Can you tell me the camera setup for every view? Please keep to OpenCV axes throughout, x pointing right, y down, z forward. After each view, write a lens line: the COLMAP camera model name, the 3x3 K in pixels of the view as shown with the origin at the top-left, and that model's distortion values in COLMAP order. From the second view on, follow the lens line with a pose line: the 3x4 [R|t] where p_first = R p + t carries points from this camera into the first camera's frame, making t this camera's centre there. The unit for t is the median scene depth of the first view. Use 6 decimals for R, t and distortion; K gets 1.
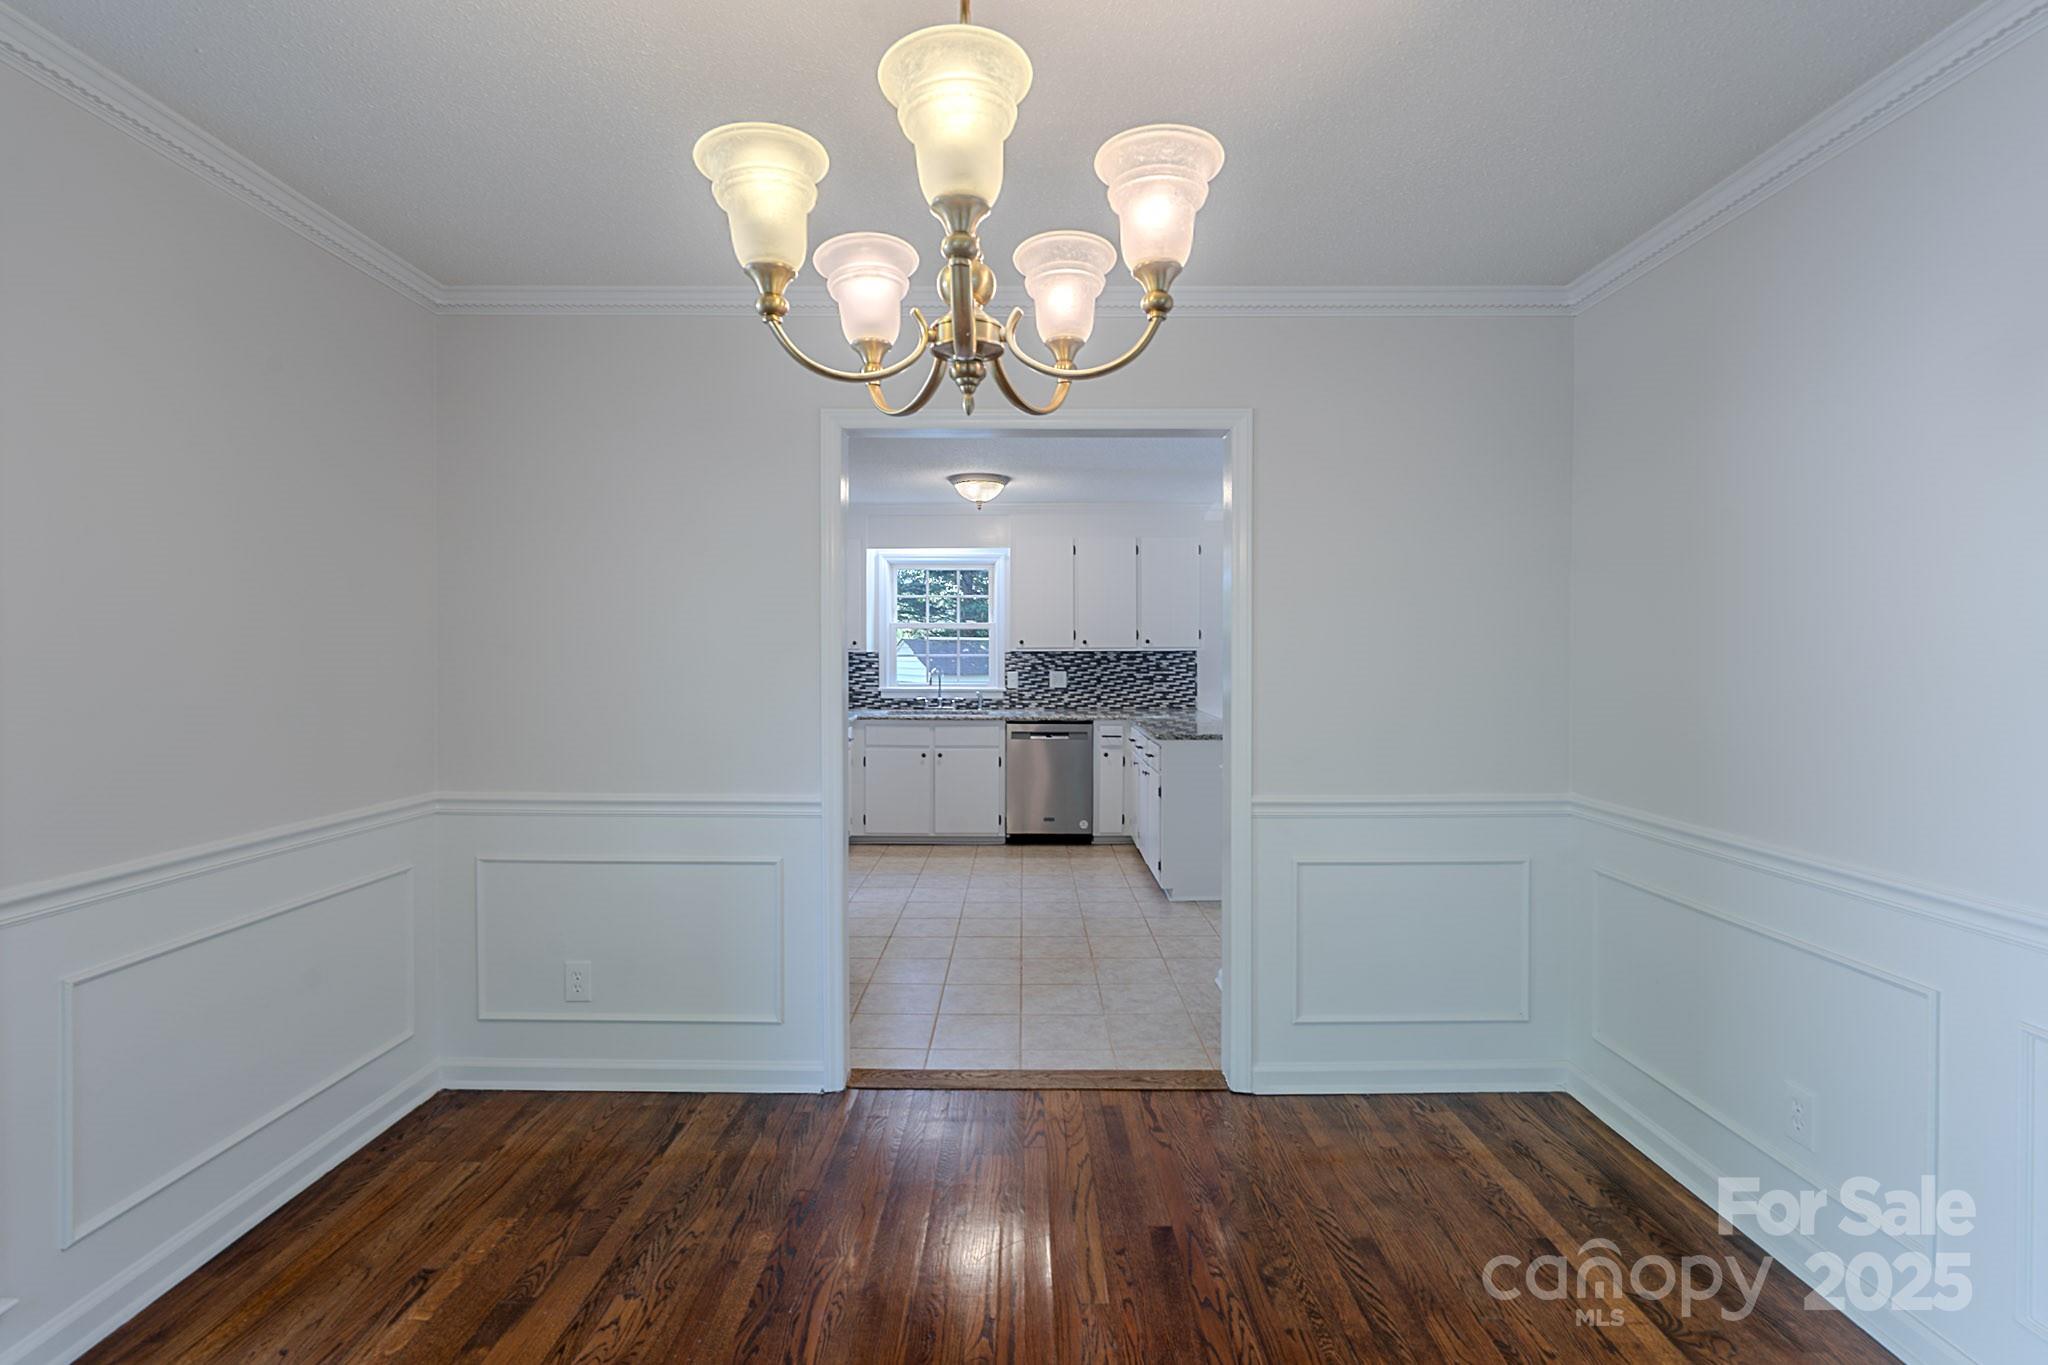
lens RADIAL K [[925.0, 0, 1016.7], [0, 925.0, 676.8], [0, 0, 1]] dist [-0.004471, 0.000350]
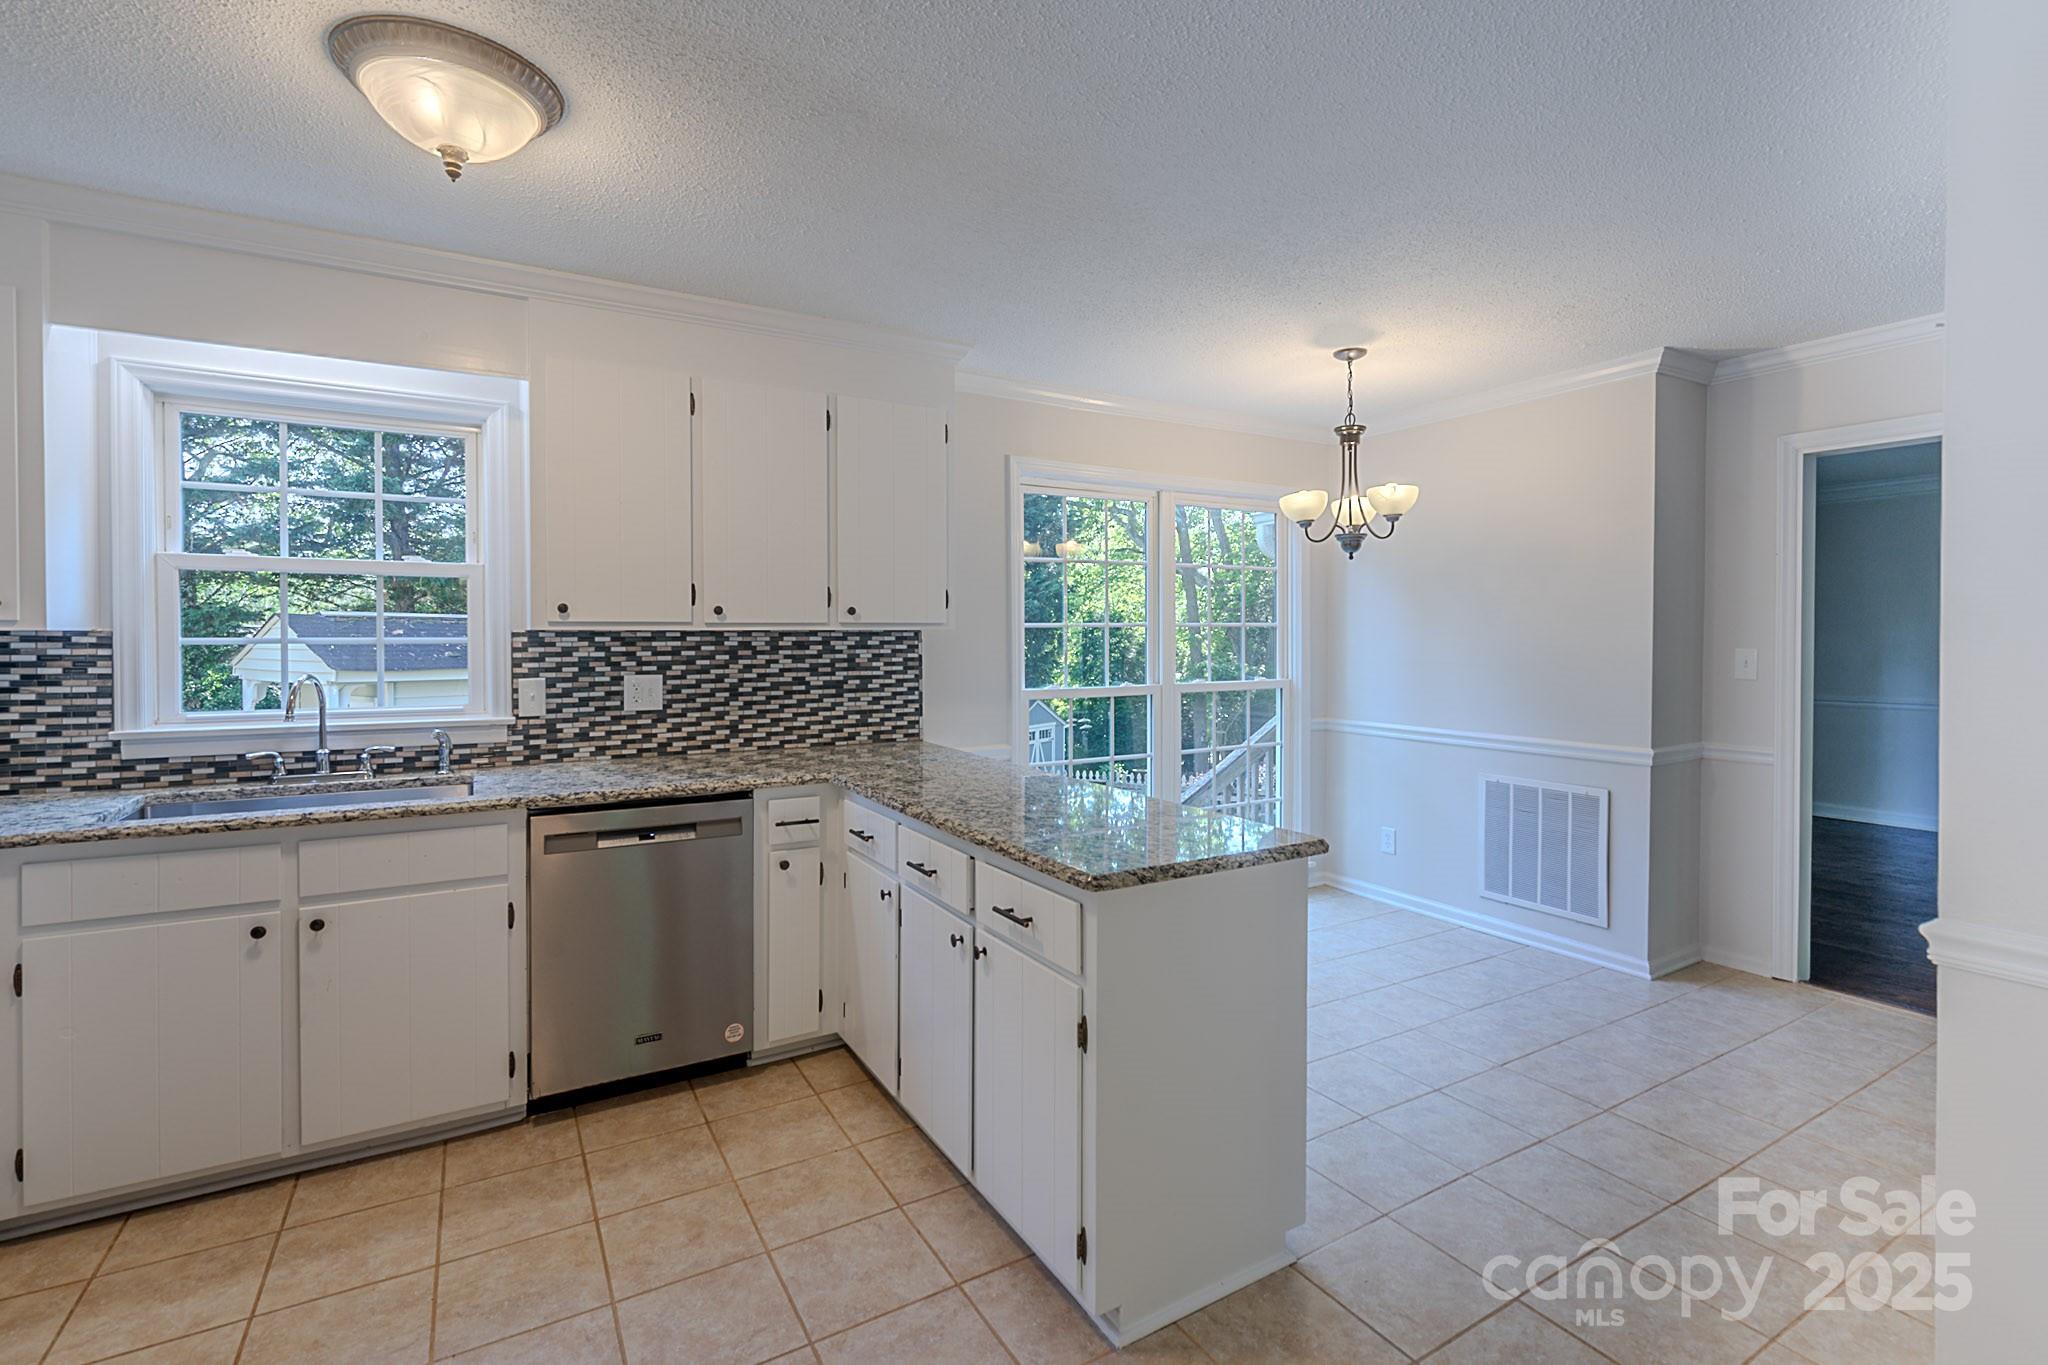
lens RADIAL K [[937.5, 0, 1013.8], [0, 937.5, 654.0], [0, 0, 1]] dist [-0.000293, 0.000808]
pose [[0.862118, -0.008711, 0.506633, -0.032290], [0.012524, 0.999913, -0.004120, -0.012190], [-0.506553, 0.009897, 0.862152, 0.516544]]
